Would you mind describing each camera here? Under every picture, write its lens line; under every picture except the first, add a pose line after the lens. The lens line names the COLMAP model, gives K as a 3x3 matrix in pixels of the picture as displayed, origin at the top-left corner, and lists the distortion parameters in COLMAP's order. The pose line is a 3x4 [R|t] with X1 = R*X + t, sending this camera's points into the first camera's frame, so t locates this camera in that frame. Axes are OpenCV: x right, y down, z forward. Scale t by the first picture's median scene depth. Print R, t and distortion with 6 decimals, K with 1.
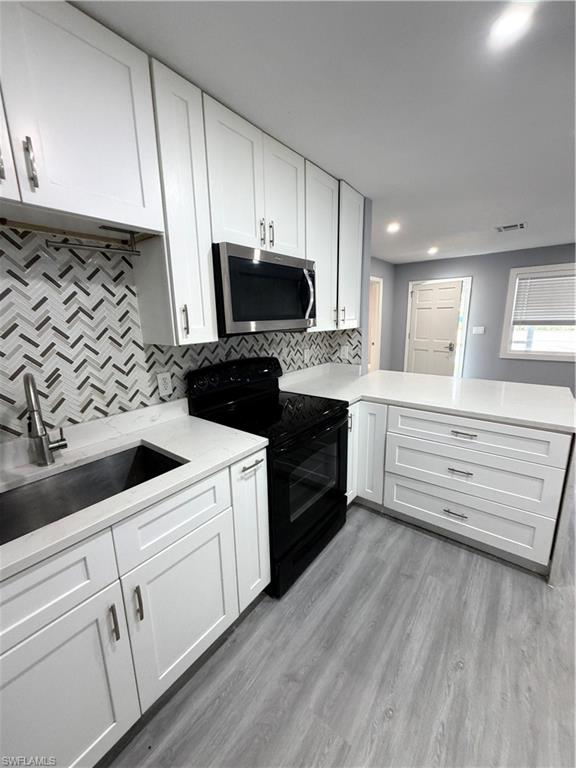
lens RADIAL K [[305.8, 0, 288.0], [0, 305.8, 382.2], [0, 0, 1]] dist [-0.000312, -0.000101]
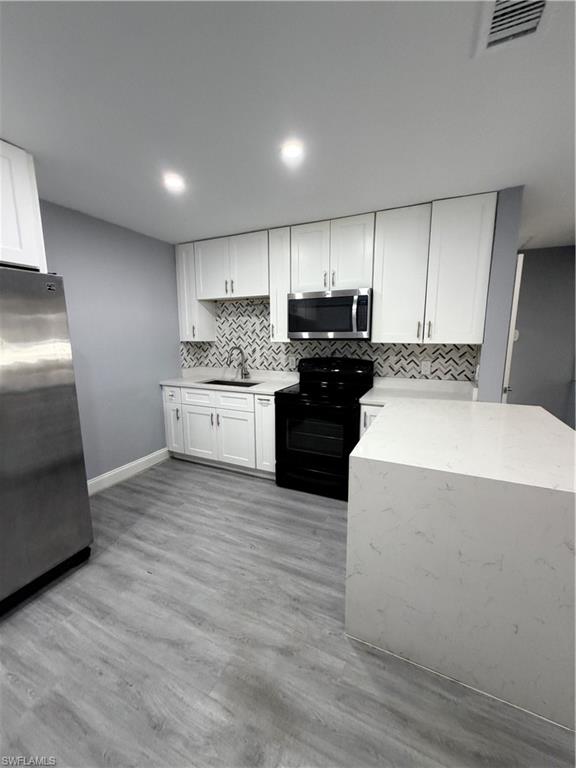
lens RADIAL K [[305.8, 0, 288.0], [0, 305.8, 382.2], [0, 0, 1]] dist [-0.000312, -0.000101]
pose [[0.223780, 0.171991, -0.959344, 1.215378], [-0.207481, 0.970151, 0.125531, -0.090599], [0.952299, 0.170955, 0.252786, 0.379501]]
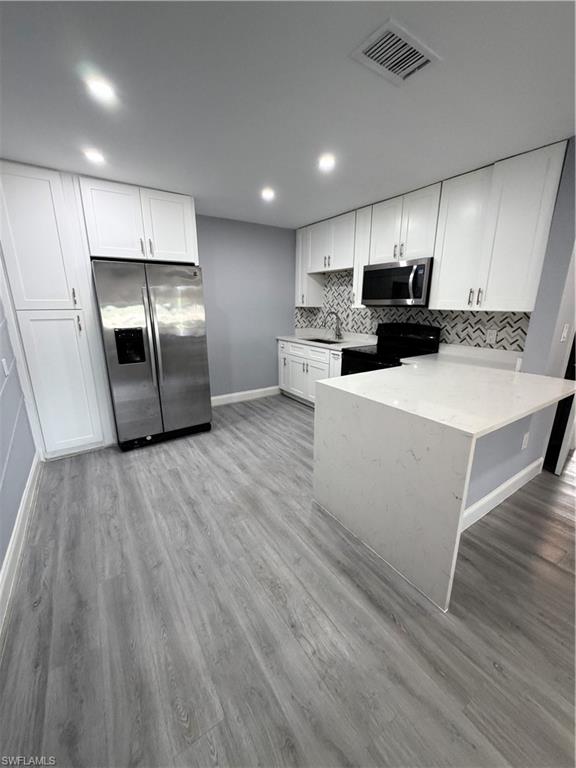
lens RADIAL K [[305.8, 0, 288.0], [0, 305.8, 382.2], [0, 0, 1]] dist [-0.000312, -0.000101]
pose [[-0.317519, 0.260742, -0.911699, 1.572480], [-0.194711, 0.923037, 0.331797, -0.191711], [0.928046, 0.282870, -0.242312, 0.836751]]
